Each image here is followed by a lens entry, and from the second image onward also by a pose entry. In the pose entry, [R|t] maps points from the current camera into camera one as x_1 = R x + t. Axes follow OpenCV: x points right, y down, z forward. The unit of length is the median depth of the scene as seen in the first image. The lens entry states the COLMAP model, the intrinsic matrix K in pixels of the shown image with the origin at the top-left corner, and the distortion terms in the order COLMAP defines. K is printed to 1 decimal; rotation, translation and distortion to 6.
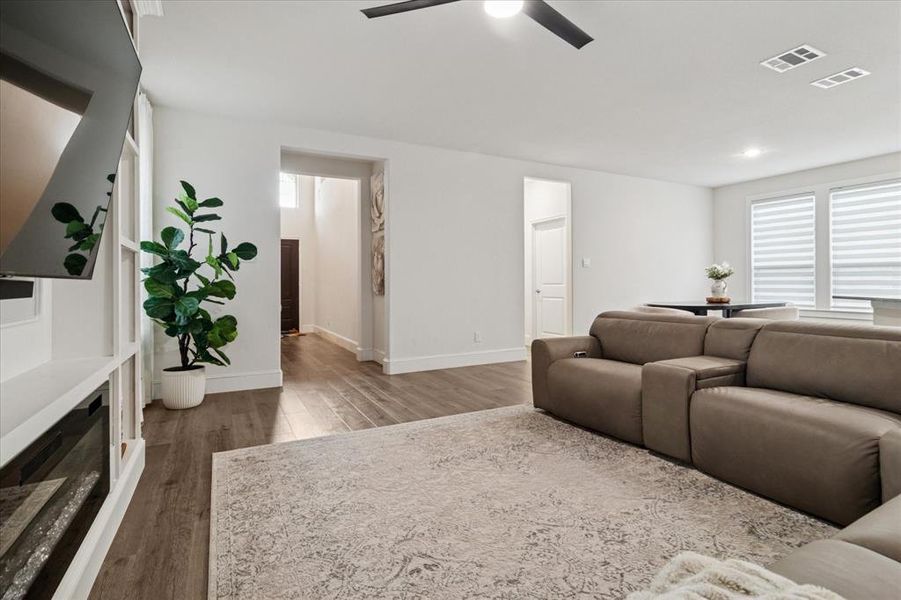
lens RADIAL K [[442.3, 0, 435.2], [0, 442.3, 278.8], [0, 0, 1]] dist [-0.001101, 0.000532]
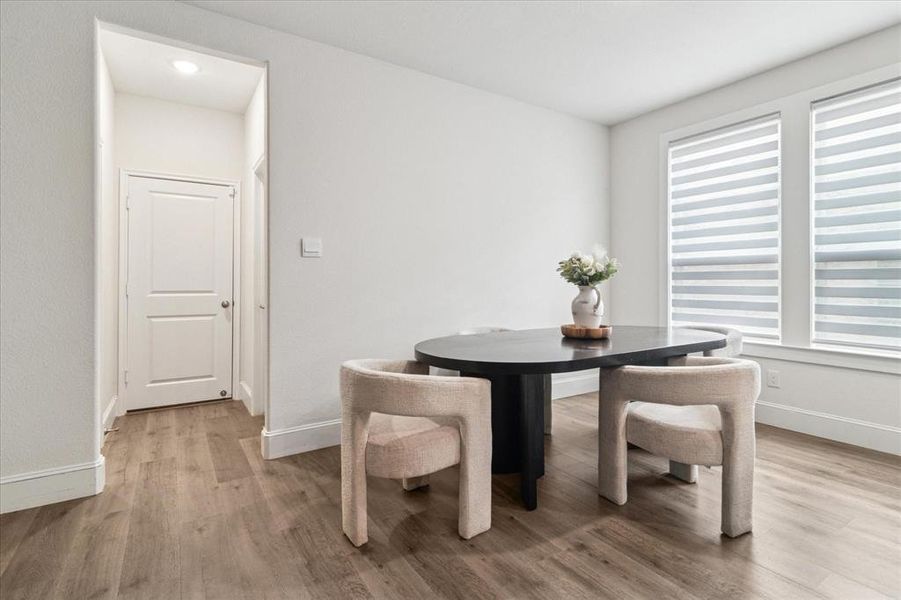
lens RADIAL K [[442.3, 0, 437.4], [0, 442.3, 278.8], [0, 0, 1]] dist [-0.001101, 0.000532]
pose [[0.995497, 0.003838, 0.094714, 0.425914], [-0.003892, 0.999992, 0.000388, -0.004650], [-0.094712, -0.000755, 0.995504, 0.540531]]
